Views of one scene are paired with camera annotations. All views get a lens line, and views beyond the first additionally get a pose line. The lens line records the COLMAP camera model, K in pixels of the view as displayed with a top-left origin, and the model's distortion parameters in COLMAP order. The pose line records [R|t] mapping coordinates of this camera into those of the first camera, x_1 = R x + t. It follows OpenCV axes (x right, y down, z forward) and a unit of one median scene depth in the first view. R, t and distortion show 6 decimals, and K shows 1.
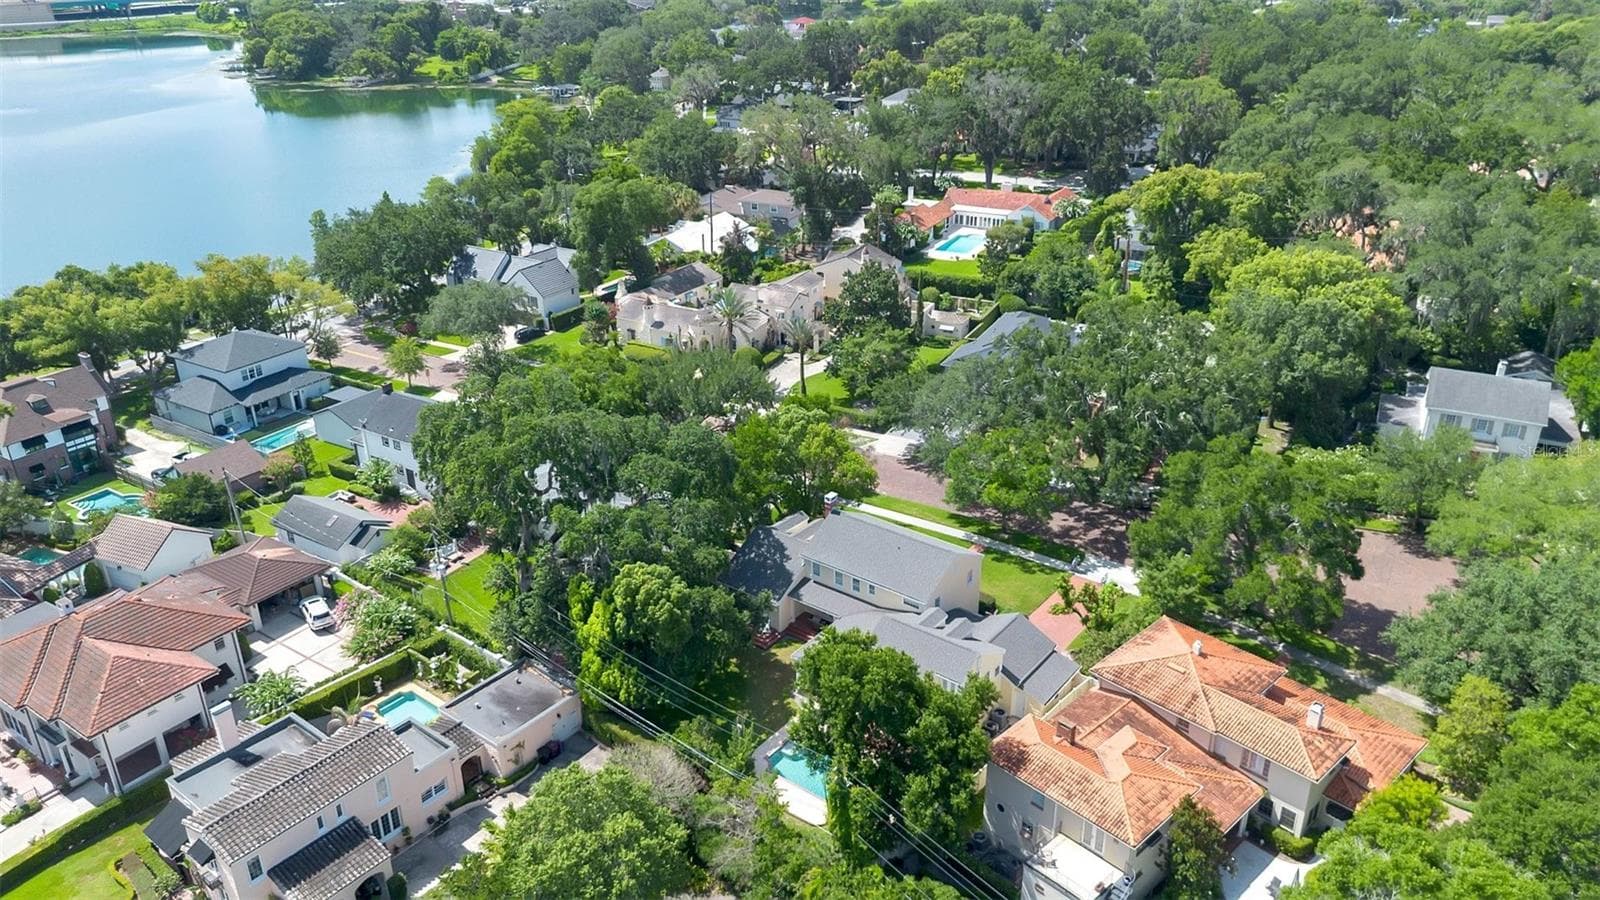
lens RADIAL K [[1135.5, 0, 799.7], [0, 1135.5, 450.9], [0, 0, 1]] dist [0.065369, -0.058697]
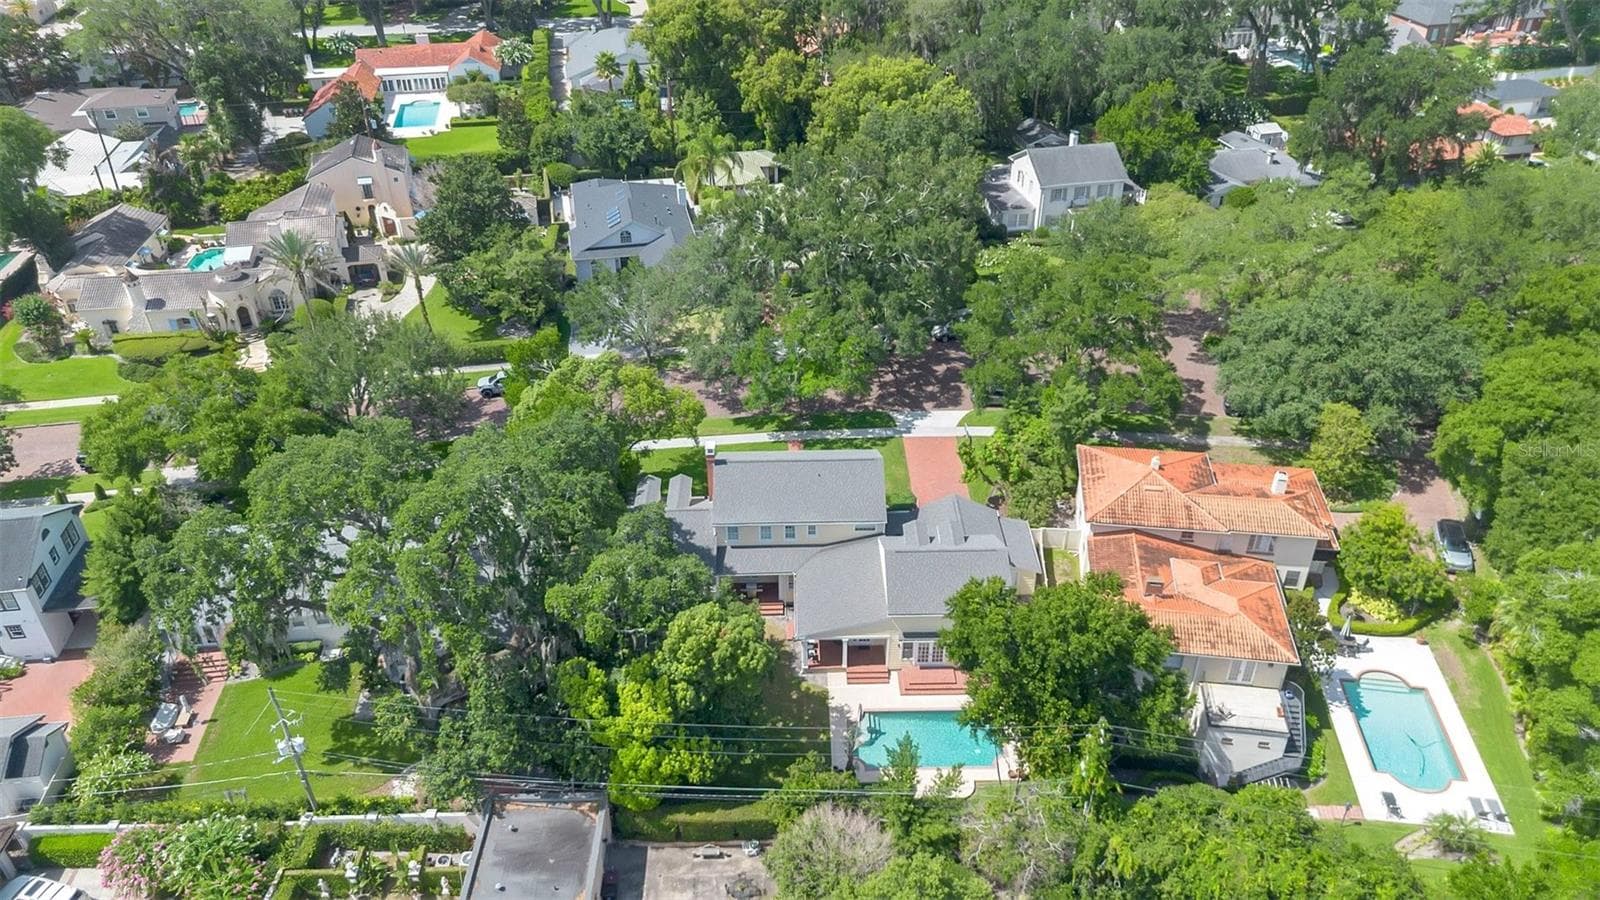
lens RADIAL K [[1135.5, 0, 797.6], [0, 1135.5, 452.2], [0, 0, 1]] dist [0.065369, -0.058697]
pose [[0.780266, -0.342008, 0.523655, -0.264351], [0.264911, 0.939156, 0.218651, -0.088984], [-0.566574, -0.031884, 0.823394, 0.196597]]
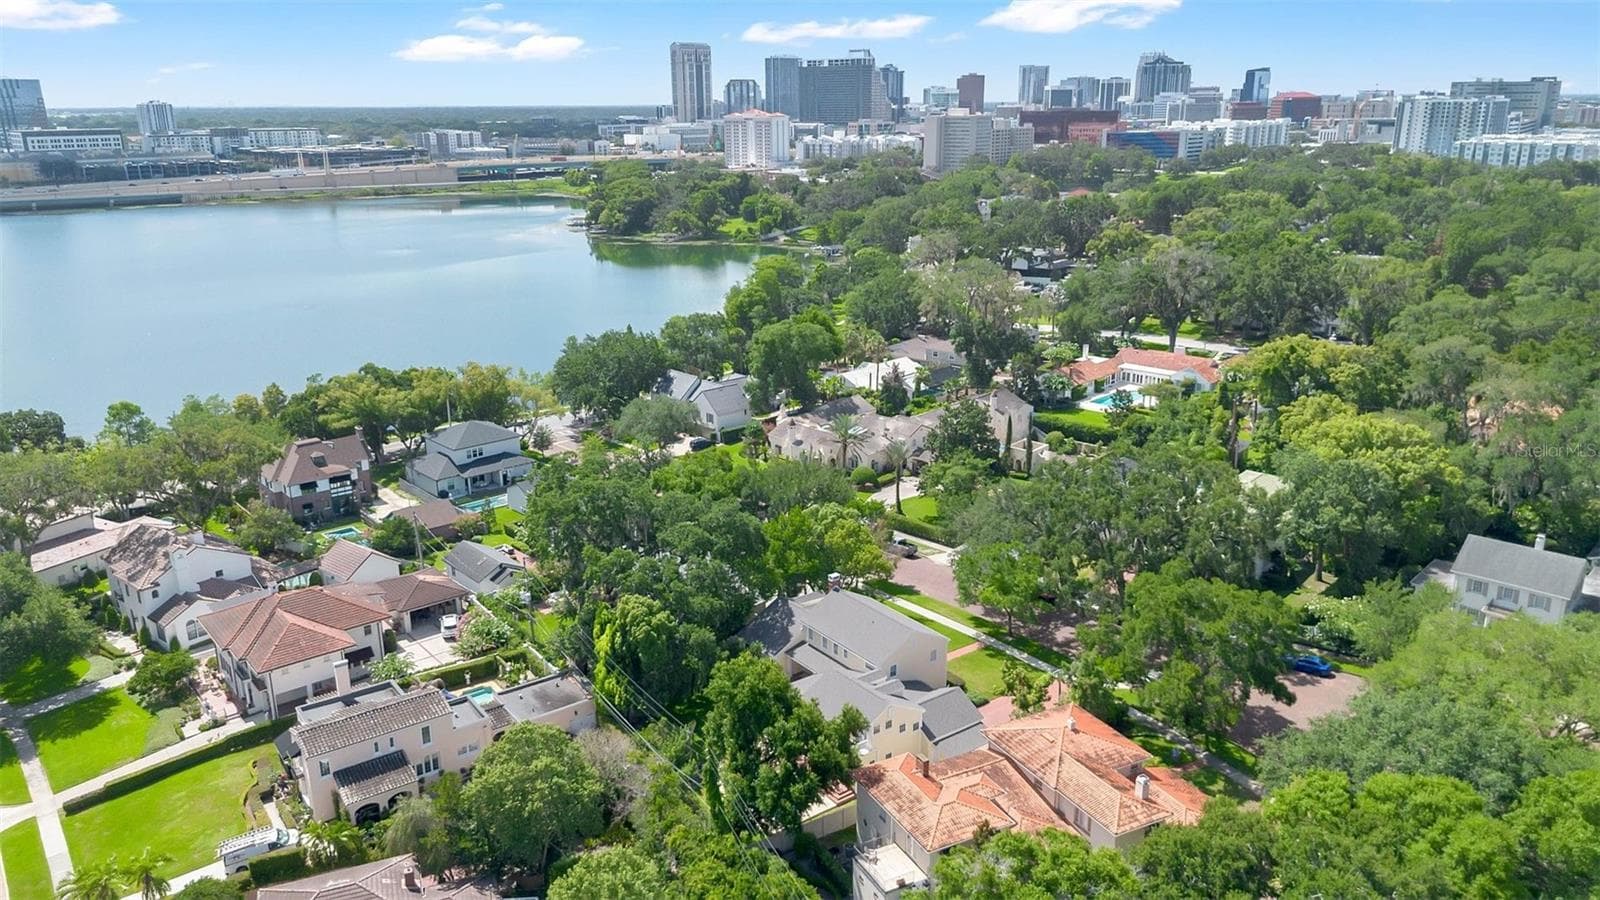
lens RADIAL K [[1135.5, 0, 799.7], [0, 1135.5, 450.0], [0, 0, 1]] dist [0.065369, -0.058697]
pose [[0.961662, 0.081278, -0.261917, 0.215565], [-0.115646, 0.986188, -0.118574, 0.040001], [0.248662, 0.144318, 0.957778, -0.130746]]
